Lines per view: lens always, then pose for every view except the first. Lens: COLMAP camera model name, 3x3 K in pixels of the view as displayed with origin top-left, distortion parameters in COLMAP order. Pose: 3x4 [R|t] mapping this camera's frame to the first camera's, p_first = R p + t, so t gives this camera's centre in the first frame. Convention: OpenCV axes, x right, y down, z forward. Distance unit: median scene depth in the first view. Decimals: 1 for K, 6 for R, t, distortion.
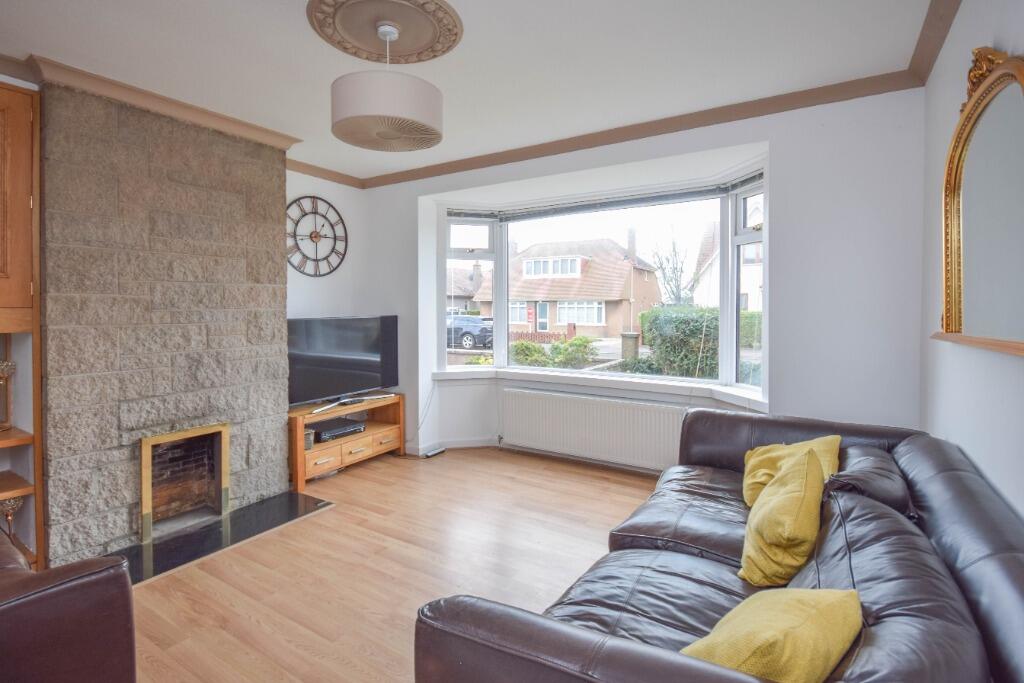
lens RADIAL K [[502.3, 0, 478.1], [0, 502.3, 312.6], [0, 0, 1]] dist [0.004333, 0.000702]
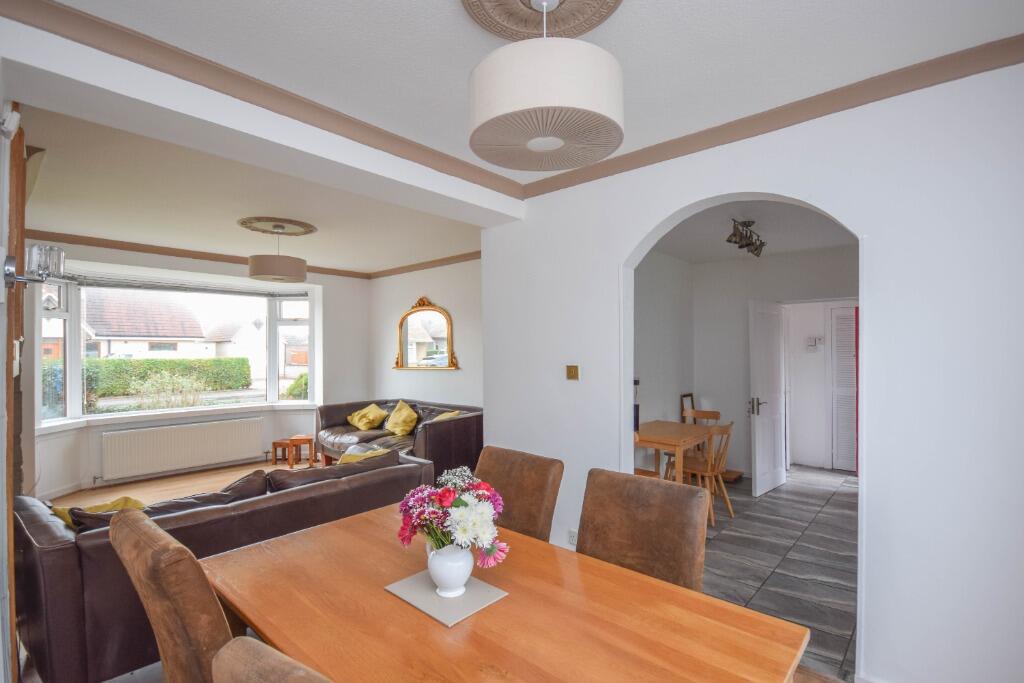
lens RADIAL K [[468.7, 0, 512.1], [0, 468.7, 345.7], [0, 0, 1]] dist [0.002020, -0.000387]
pose [[0.158749, 0.012025, 0.987246, -0.966796], [0.020323, 0.999674, -0.015444, -0.015719], [-0.987110, 0.022515, 0.158453, -0.115001]]
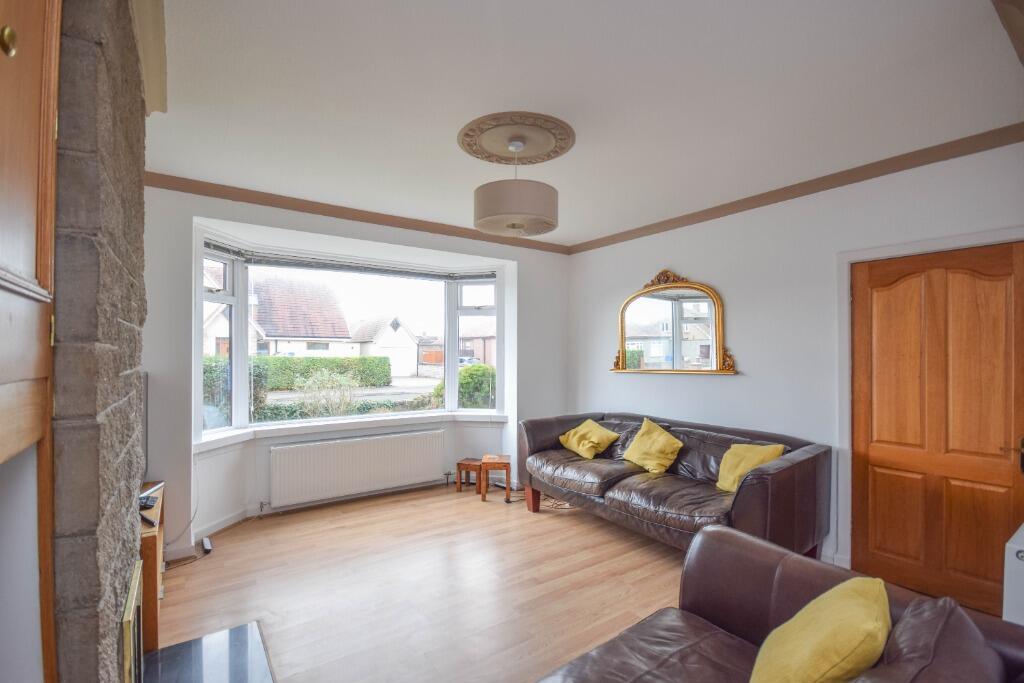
lens RADIAL K [[468.7, 0, 529.2], [0, 468.7, 347.7], [0, 0, 1]] dist [0.002020, -0.000387]
pose [[0.365351, 0.011526, 0.930799, -0.640381], [0.012360, 0.999775, -0.017231, -0.012152], [-0.930788, 0.017800, 0.365126, 0.276145]]
